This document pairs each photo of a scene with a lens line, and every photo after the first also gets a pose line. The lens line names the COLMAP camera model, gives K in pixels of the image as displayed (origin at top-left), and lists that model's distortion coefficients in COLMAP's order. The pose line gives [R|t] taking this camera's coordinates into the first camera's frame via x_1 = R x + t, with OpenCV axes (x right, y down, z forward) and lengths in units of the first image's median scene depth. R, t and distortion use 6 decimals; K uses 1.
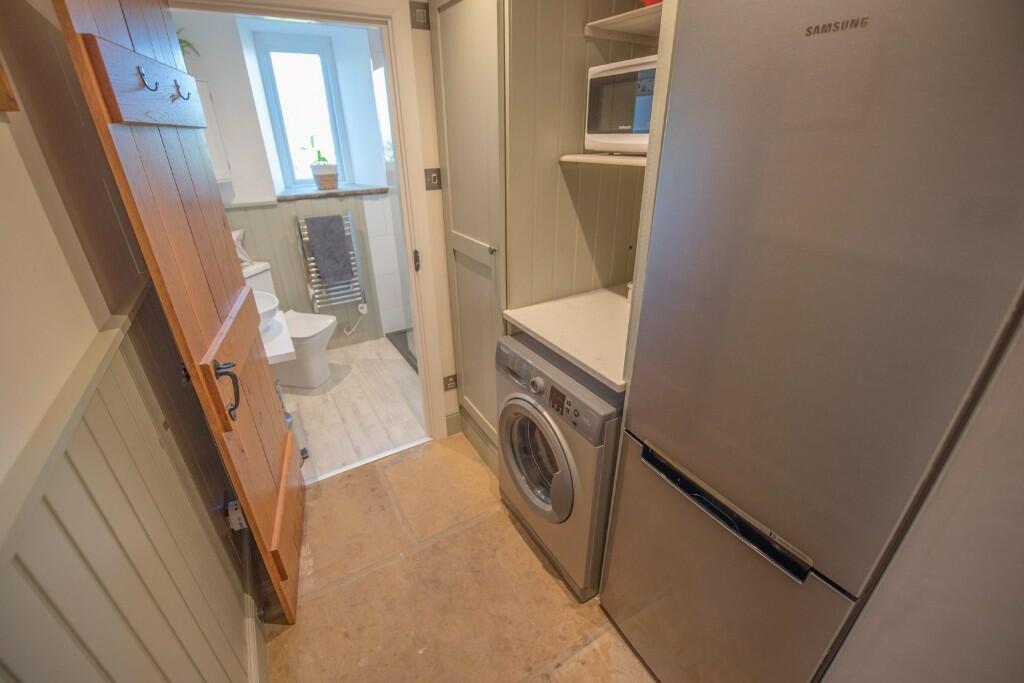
lens RADIAL K [[427.3, 0, 512.0], [0, 427.3, 341.5], [0, 0, 1]] dist [-0.014233, -0.000075]
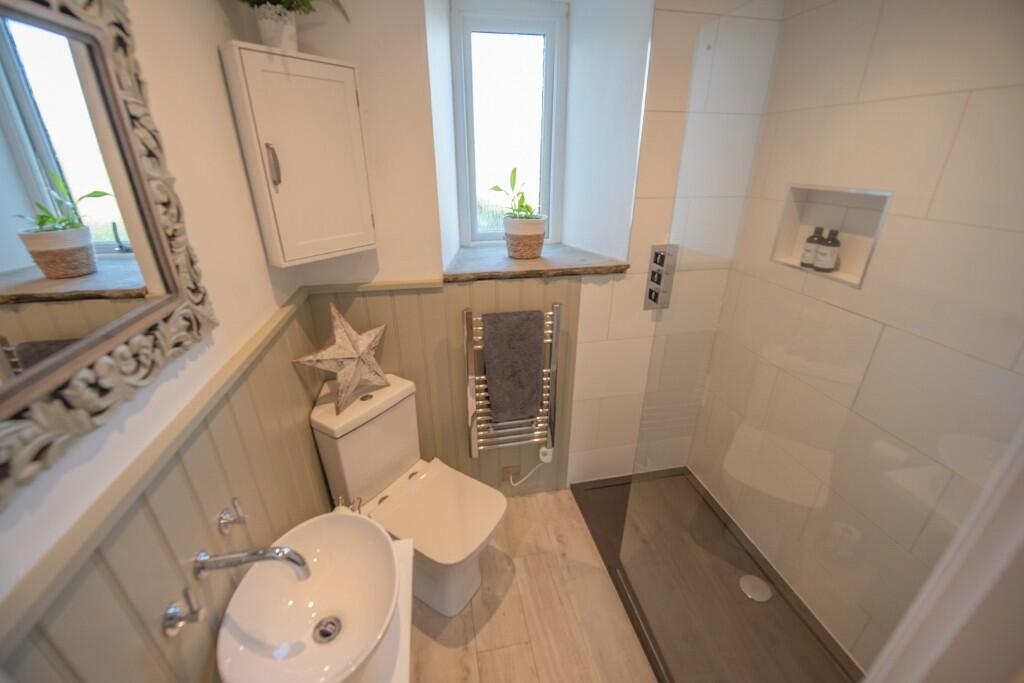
lens RADIAL K [[407.4, 0, 509.7], [0, 407.4, 338.6], [0, 0, 1]] dist [-0.013520, -0.000137]
pose [[0.937468, 0.148282, -0.314906, -0.264534], [-0.157795, 0.987460, -0.004781, -0.247837], [0.310248, 0.054172, 0.949111, 0.476013]]
